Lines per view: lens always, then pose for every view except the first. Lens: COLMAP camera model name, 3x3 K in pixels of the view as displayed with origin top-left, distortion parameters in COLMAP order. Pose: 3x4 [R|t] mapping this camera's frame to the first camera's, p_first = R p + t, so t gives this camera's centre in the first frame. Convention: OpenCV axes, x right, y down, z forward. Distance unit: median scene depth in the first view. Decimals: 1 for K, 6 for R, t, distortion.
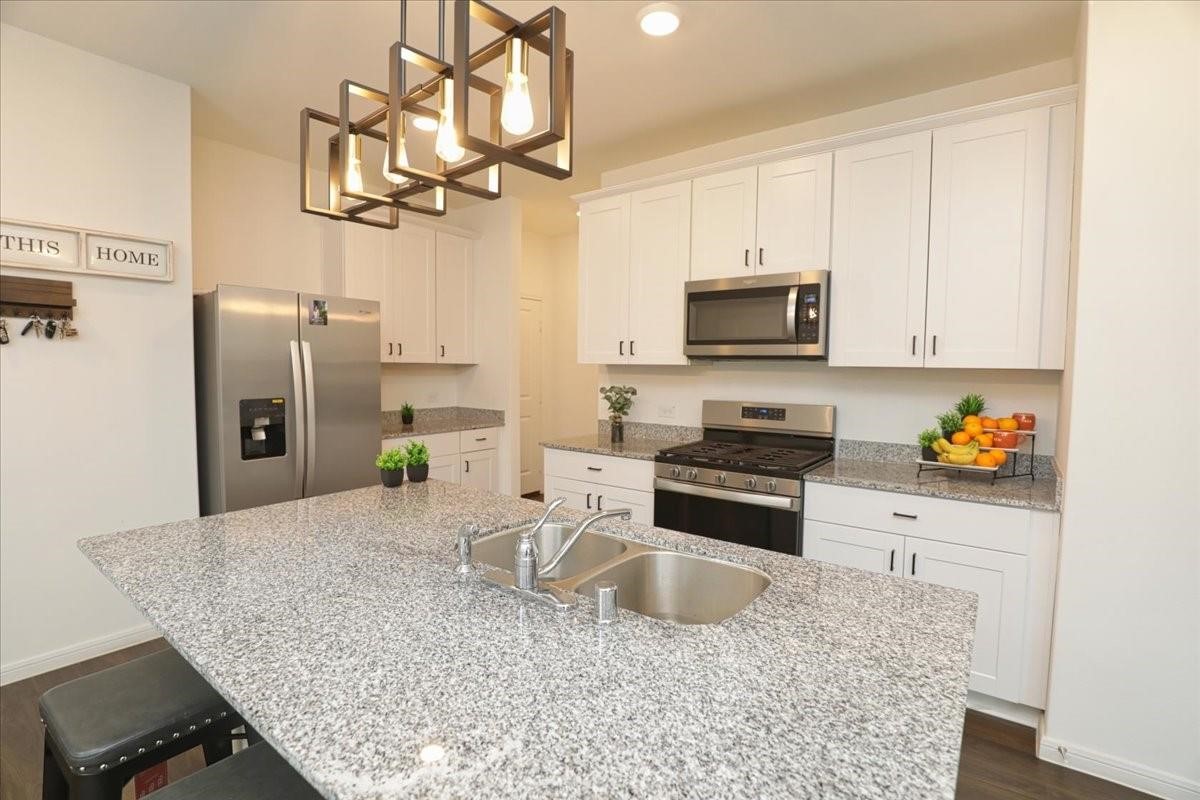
lens RADIAL K [[549.5, 0, 596.4], [0, 549.5, 398.0], [0, 0, 1]] dist [-0.036056, 0.008156]
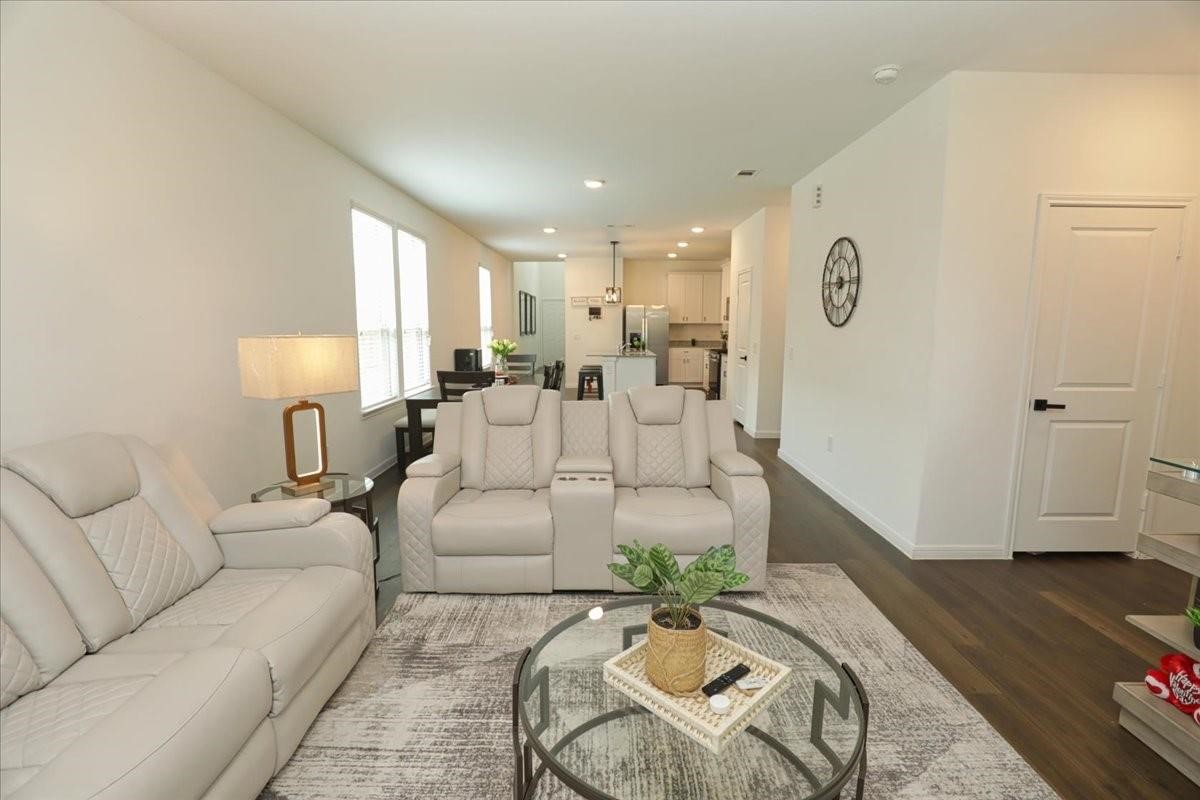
lens RADIAL K [[549.2, 0, 596.5], [0, 549.2, 398.7], [0, 0, 1]] dist [-0.029632, 0.000398]
pose [[0.593079, 0.099075, -0.799025, 2.470658], [-0.038537, 0.994756, 0.094740, 0.110359], [0.804221, -0.025396, 0.593787, -1.623730]]
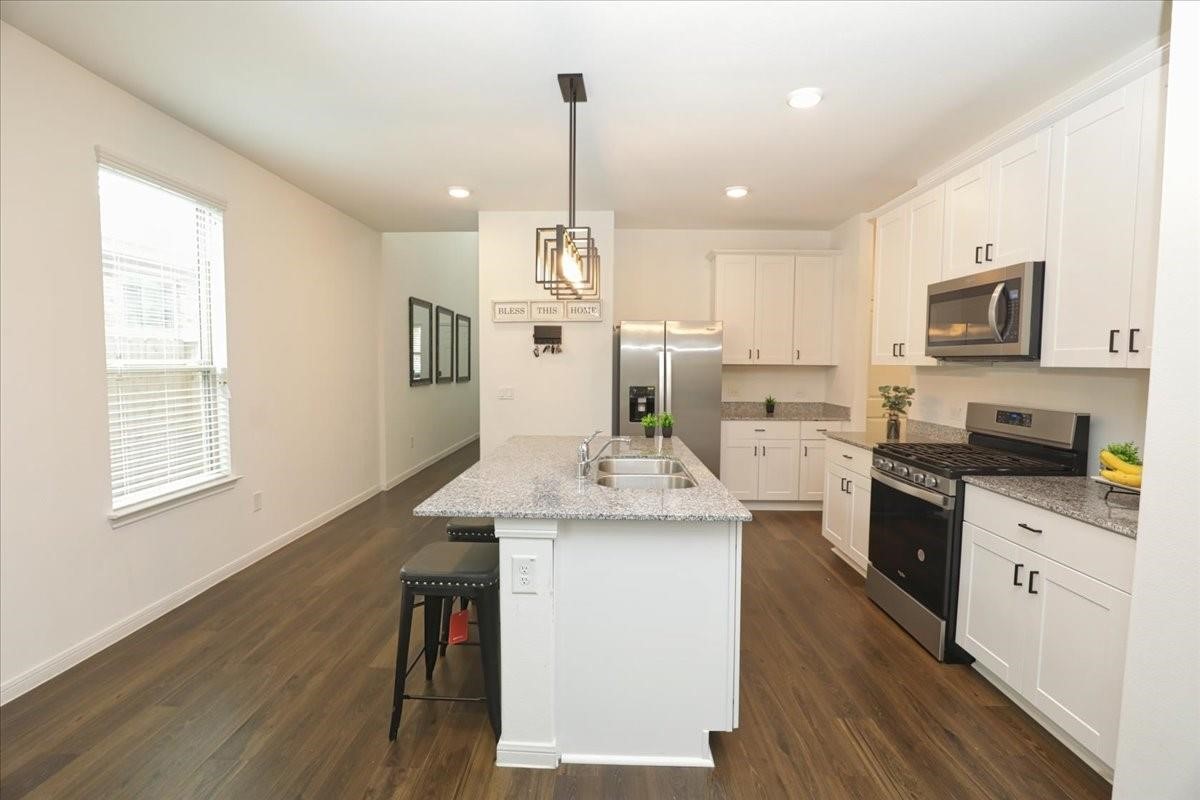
lens RADIAL K [[549.2, 0, 596.5], [0, 549.2, 398.7], [0, 0, 1]] dist [-0.029632, 0.000398]
pose [[0.587158, 0.044719, -0.808236, 0.667788], [-0.046083, 0.998700, 0.021779, 0.008540], [0.808159, 0.024458, 0.588456, -0.104766]]
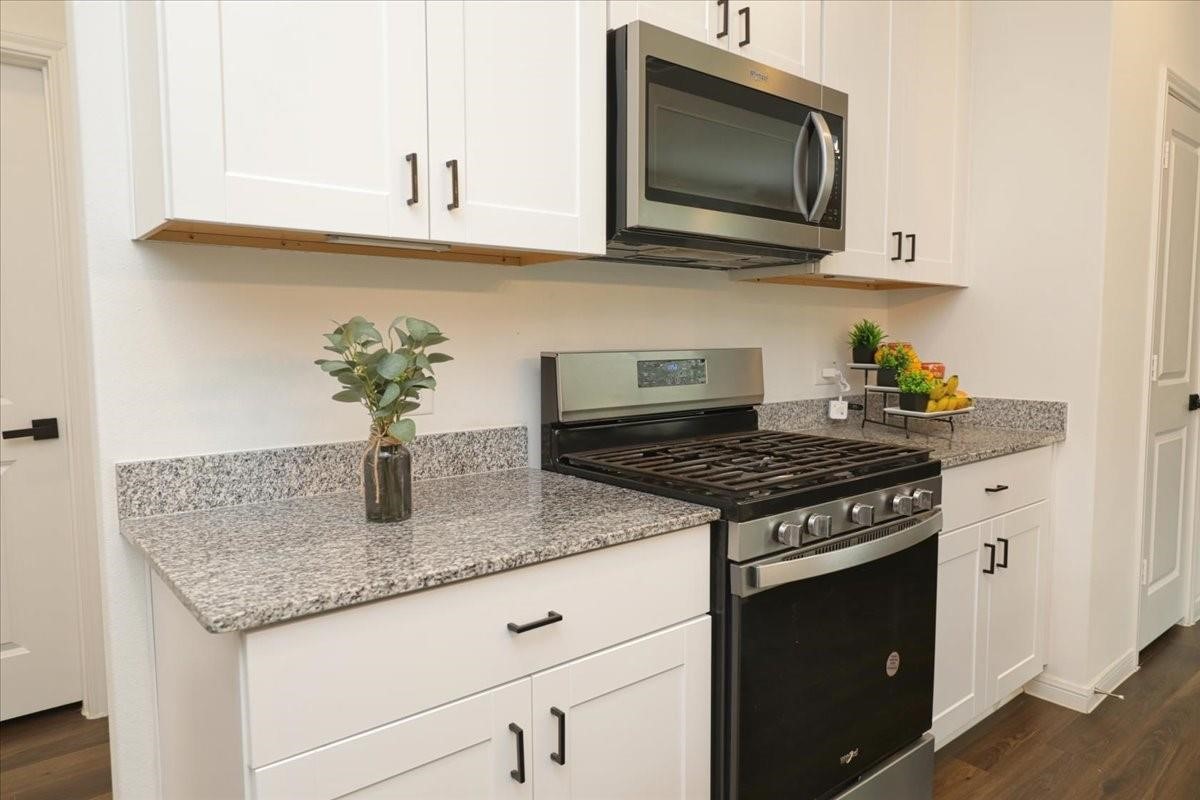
lens RADIAL K [[757.0, 0, 594.2], [0, 757.0, 399.4], [0, 0, 1]] dist [0.000389, 0.000490]
pose [[0.240269, -0.091230, 0.966410, -0.370344], [0.063203, 0.994932, 0.078209, -0.004382], [-0.968647, 0.042289, 0.244817, 0.971386]]
